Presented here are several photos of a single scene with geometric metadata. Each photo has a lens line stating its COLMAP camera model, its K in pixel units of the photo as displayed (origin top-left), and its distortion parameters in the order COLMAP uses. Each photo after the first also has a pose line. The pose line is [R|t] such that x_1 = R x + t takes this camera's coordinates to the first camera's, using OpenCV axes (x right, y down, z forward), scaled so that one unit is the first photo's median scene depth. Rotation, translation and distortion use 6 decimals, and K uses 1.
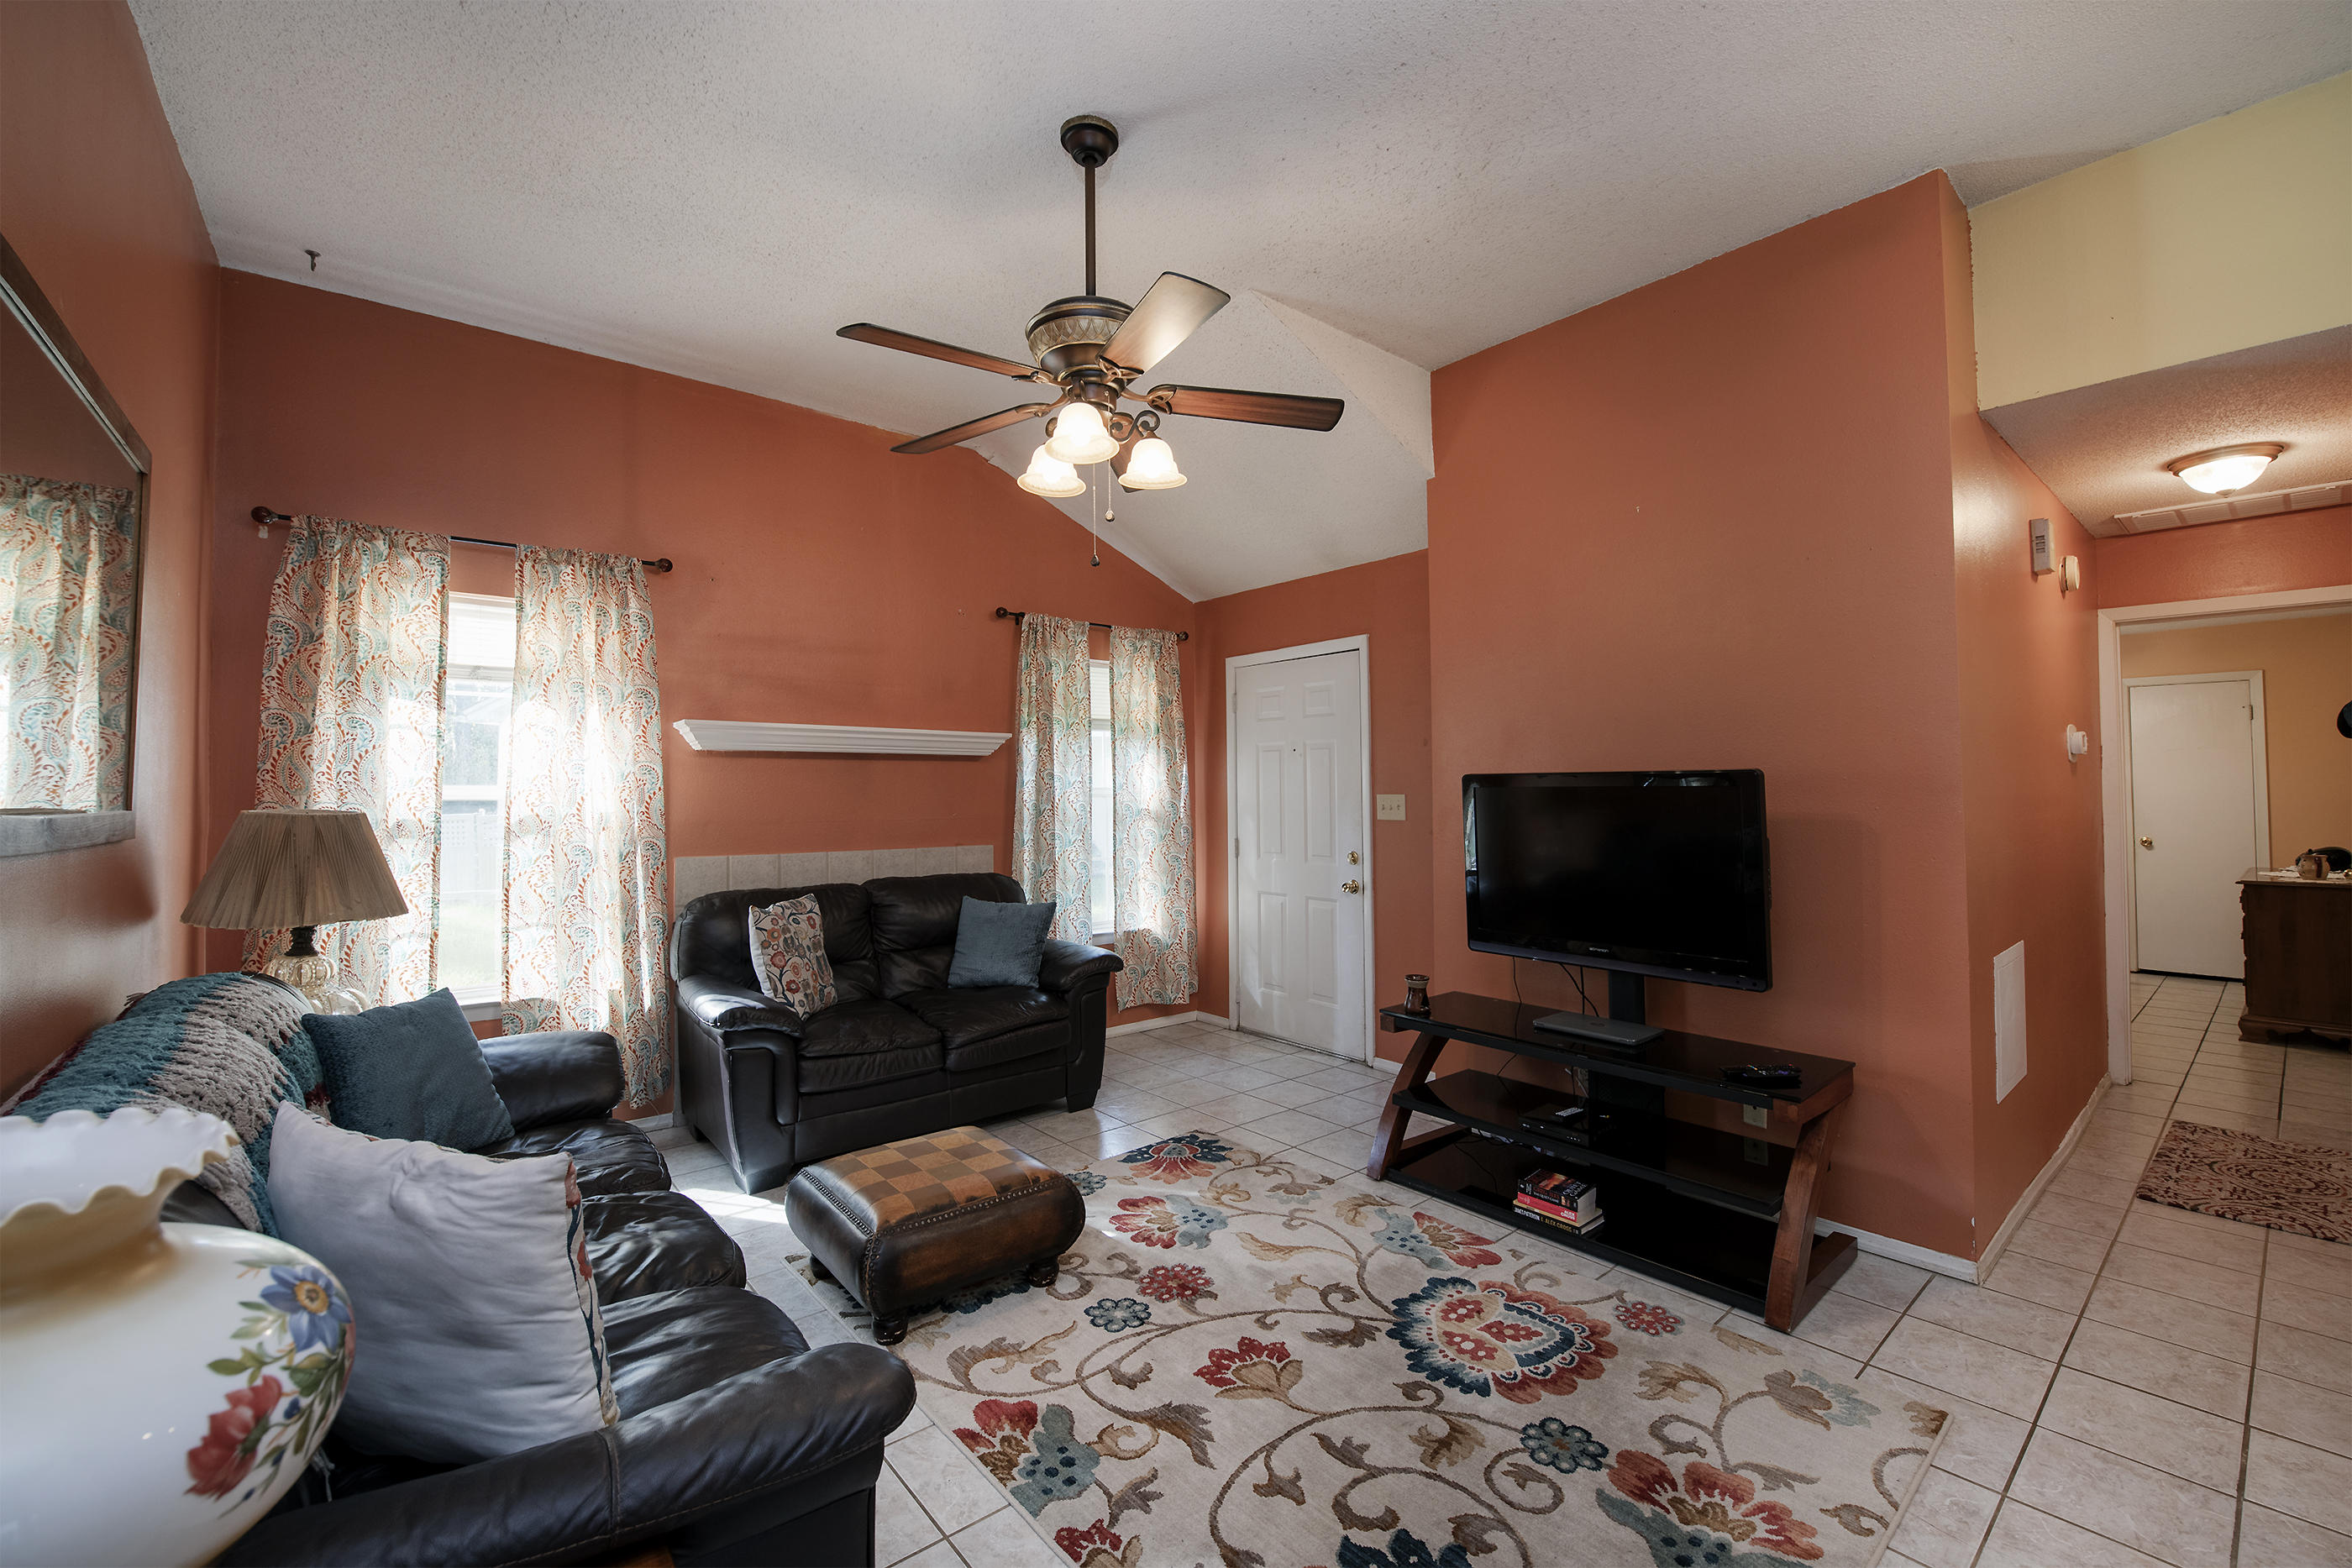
lens RADIAL K [[958.0, 0, 1155.4], [0, 958.0, 771.0], [0, 0, 1]] dist [-0.017213, -0.000689]
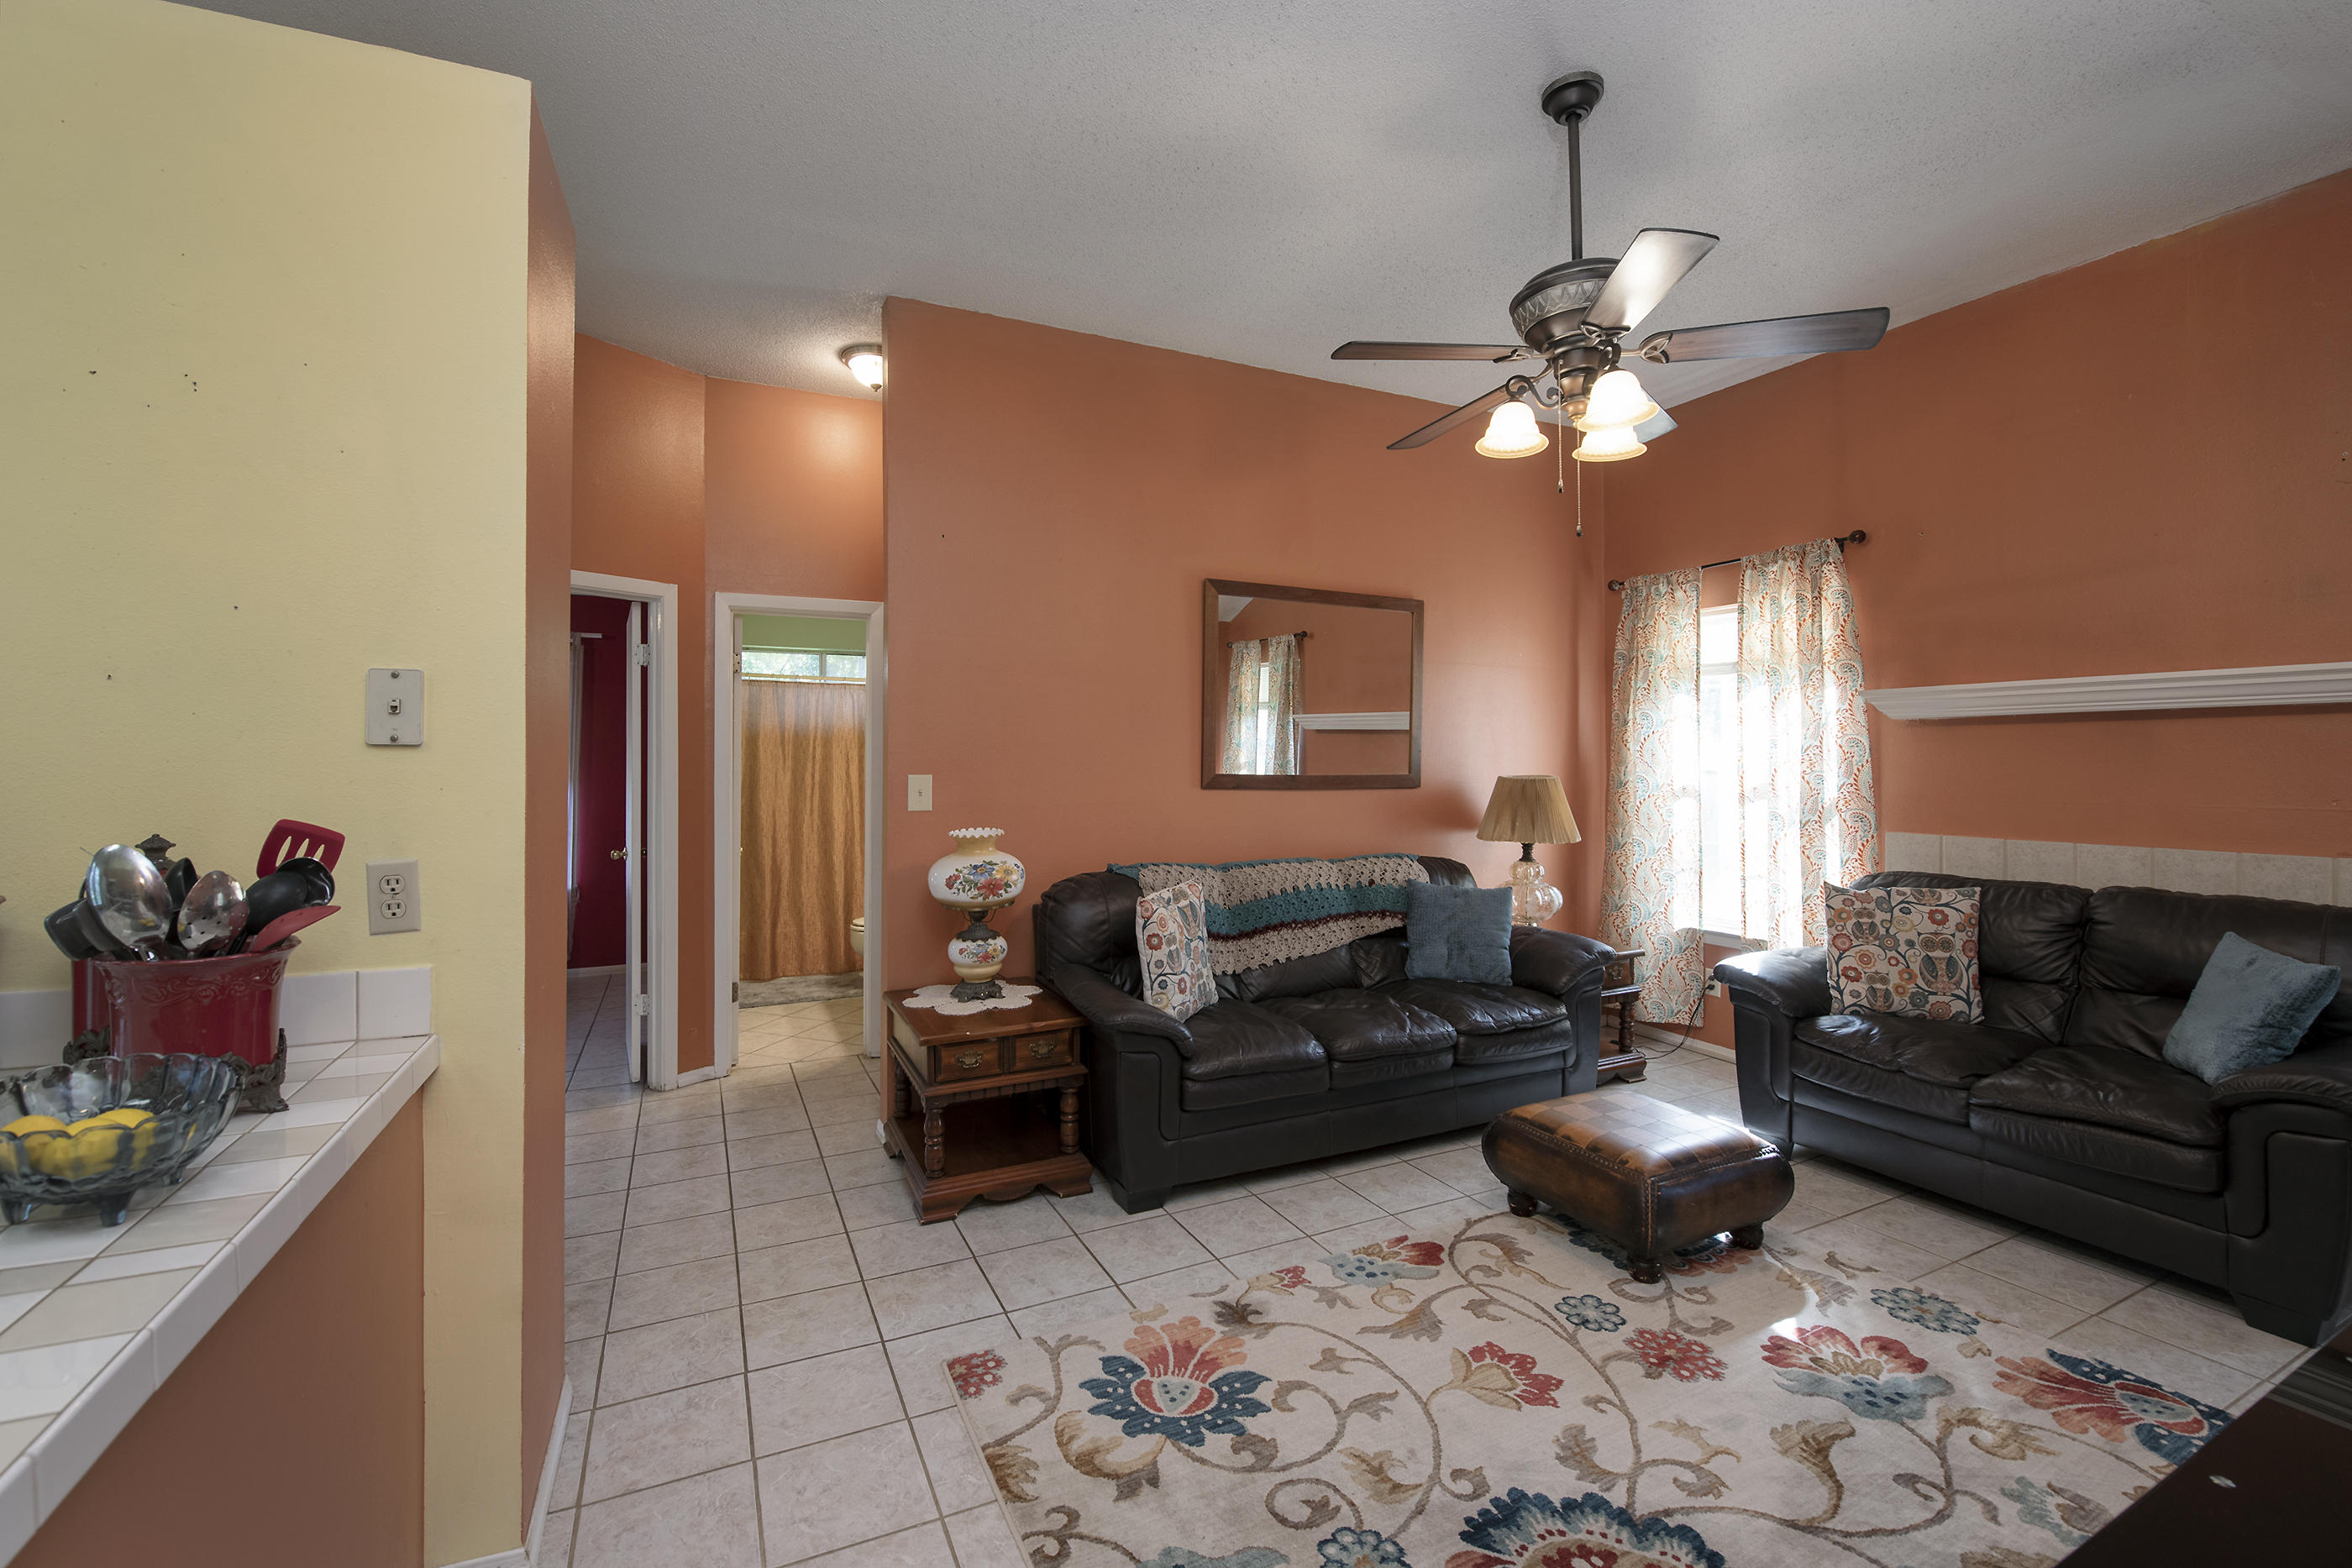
lens RADIAL K [[1022.1, 0, 1178.0], [0, 1022.1, 767.9], [0, 0, 1]] dist [-0.014854, -0.000296]
pose [[-0.228940, 0.013092, -0.973352, 1.076518], [0.027146, 0.999607, 0.007060, -0.002403], [0.973062, -0.024806, -0.229206, 0.859009]]
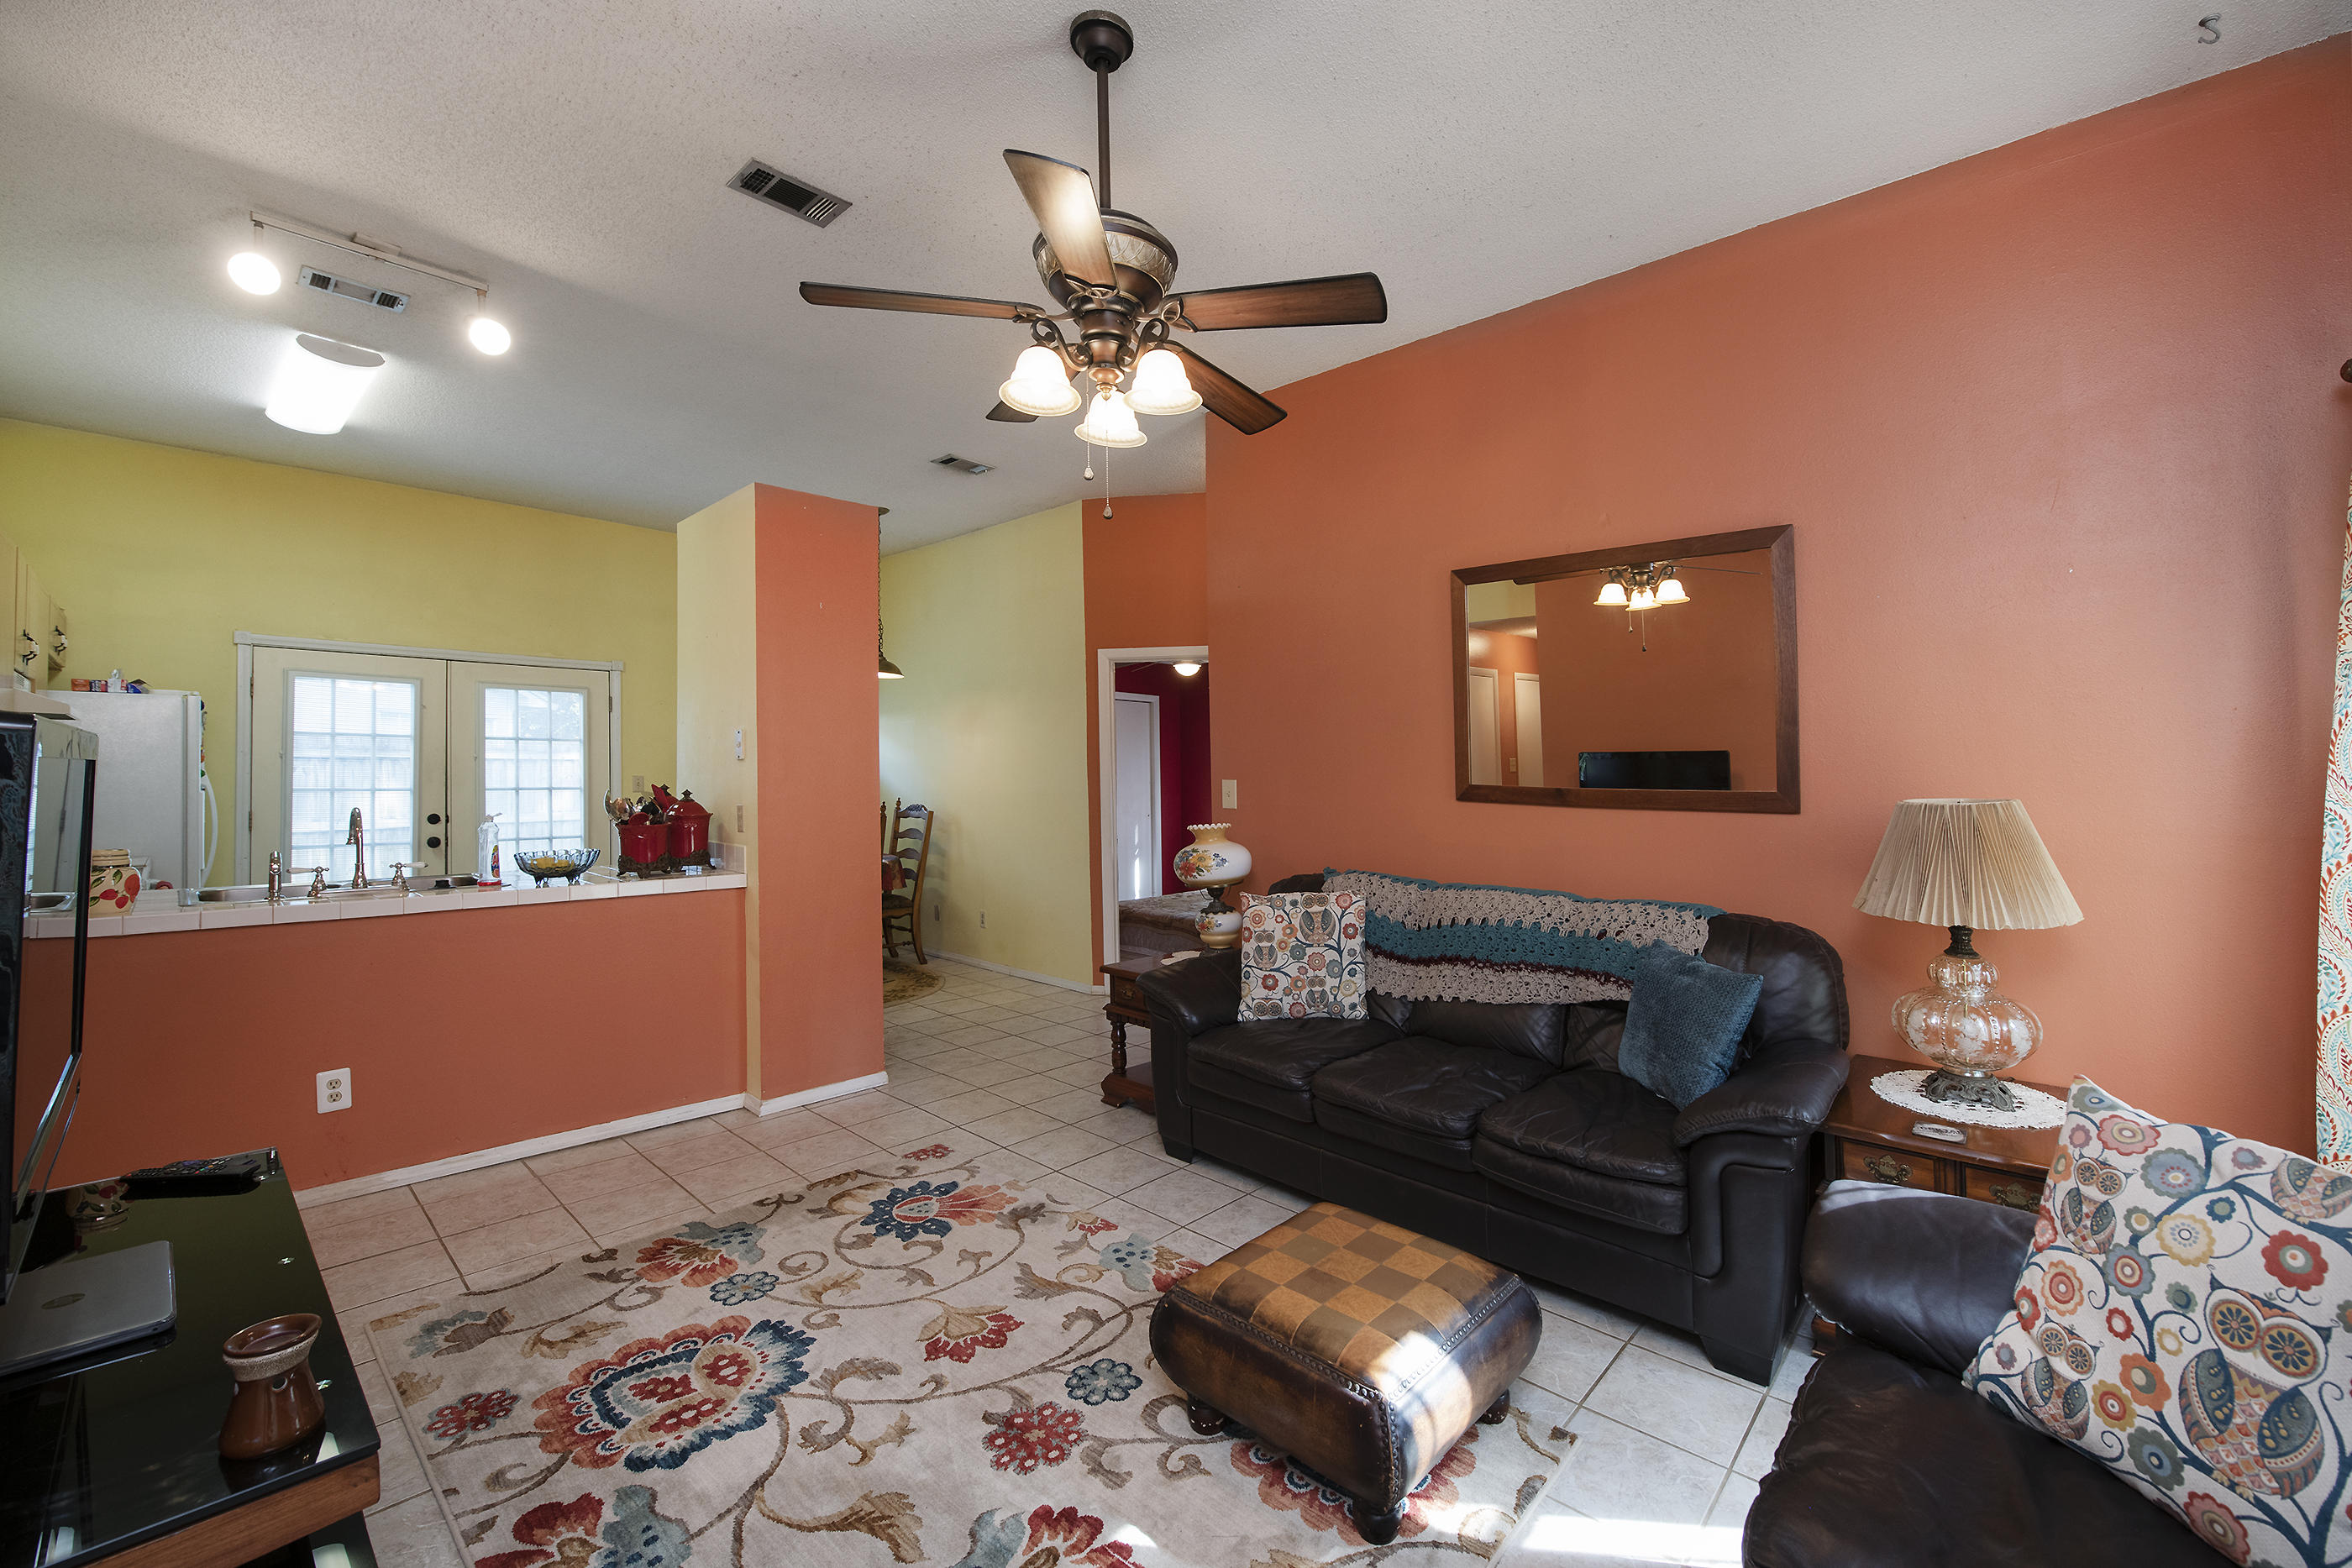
lens RADIAL K [[958.0, 0, 1166.7], [0, 958.0, 777.1], [0, 0, 1]] dist [-0.017213, -0.000689]
pose [[-0.993078, 0.006026, -0.117304, 0.002083], [0.008212, 0.999801, -0.018163, 0.032627], [0.117171, -0.019001, -0.992930, 1.922468]]
